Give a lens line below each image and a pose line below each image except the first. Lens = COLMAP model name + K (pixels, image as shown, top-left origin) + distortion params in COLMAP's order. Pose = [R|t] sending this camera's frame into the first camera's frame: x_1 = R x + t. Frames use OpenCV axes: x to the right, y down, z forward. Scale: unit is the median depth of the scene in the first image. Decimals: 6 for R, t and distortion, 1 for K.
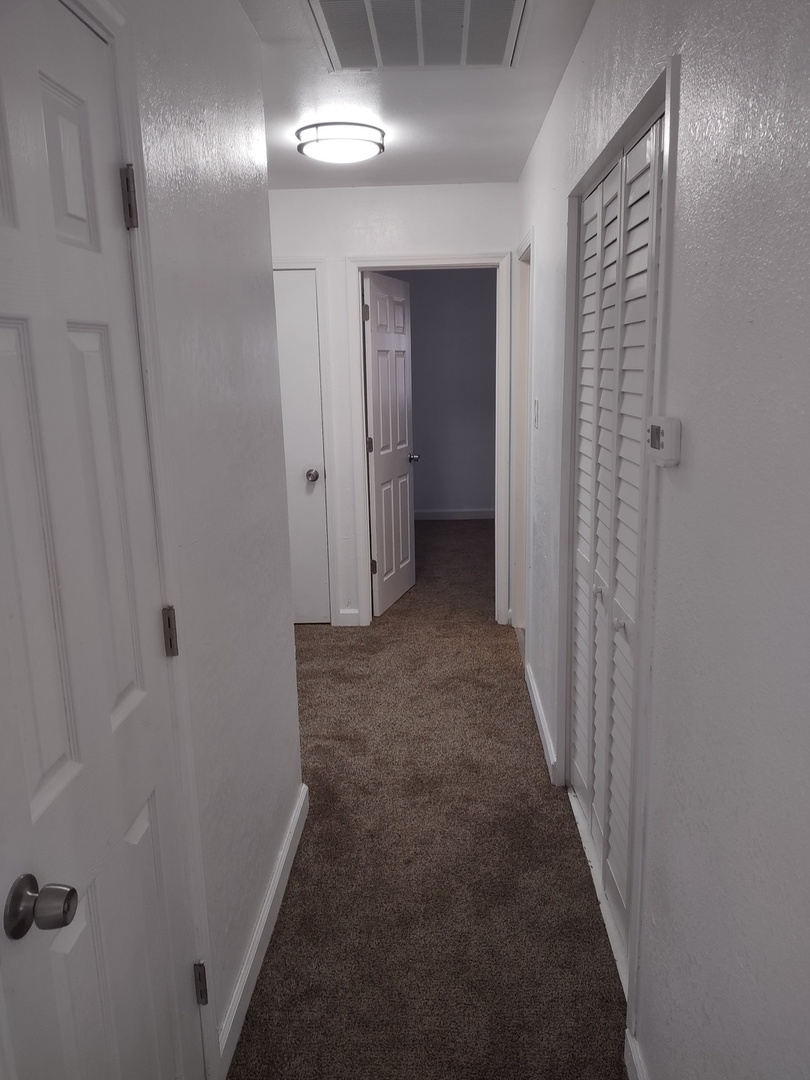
lens RADIAL K [[816.1, 0, 405.0], [0, 816.1, 540.0], [0, 0, 1]] dist [0.121689, -0.124317]
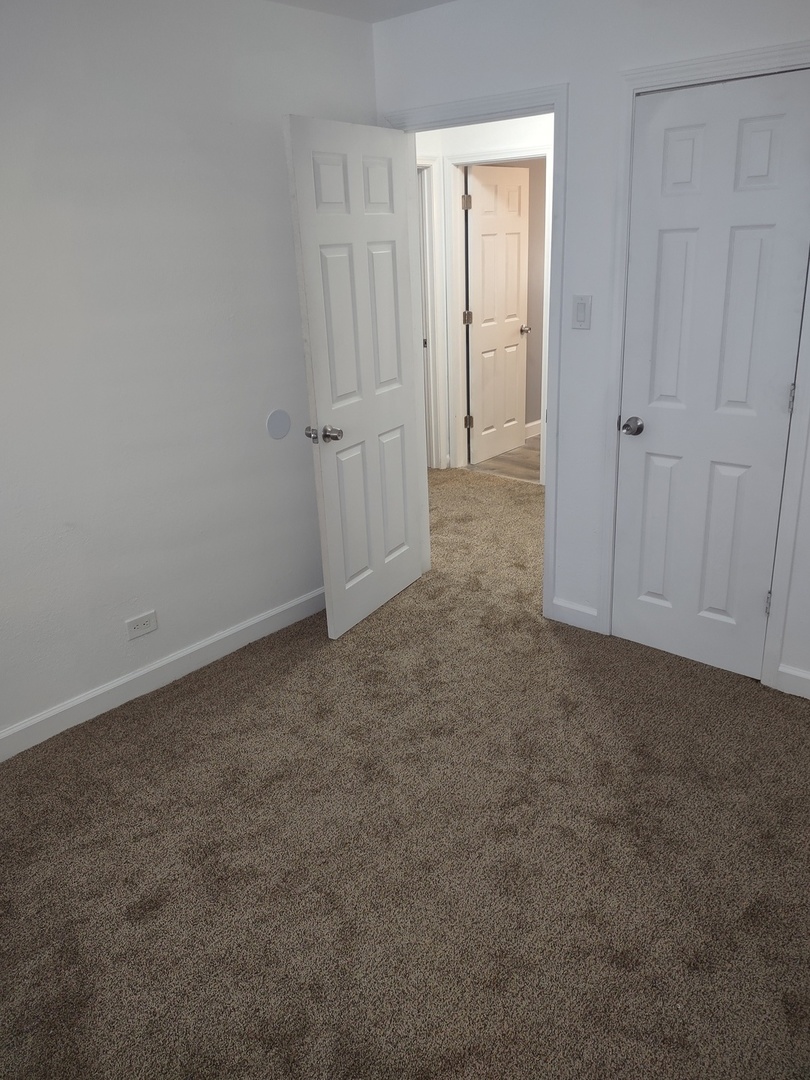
lens RADIAL K [[816.1, 0, 405.0], [0, 816.1, 540.0], [0, 0, 1]] dist [0.121689, -0.124317]
pose [[0.626273, -0.274536, 0.729666, -1.070717], [0.192820, 0.961412, 0.196232, -0.062397], [-0.755382, 0.017799, 0.655043, 0.266154]]
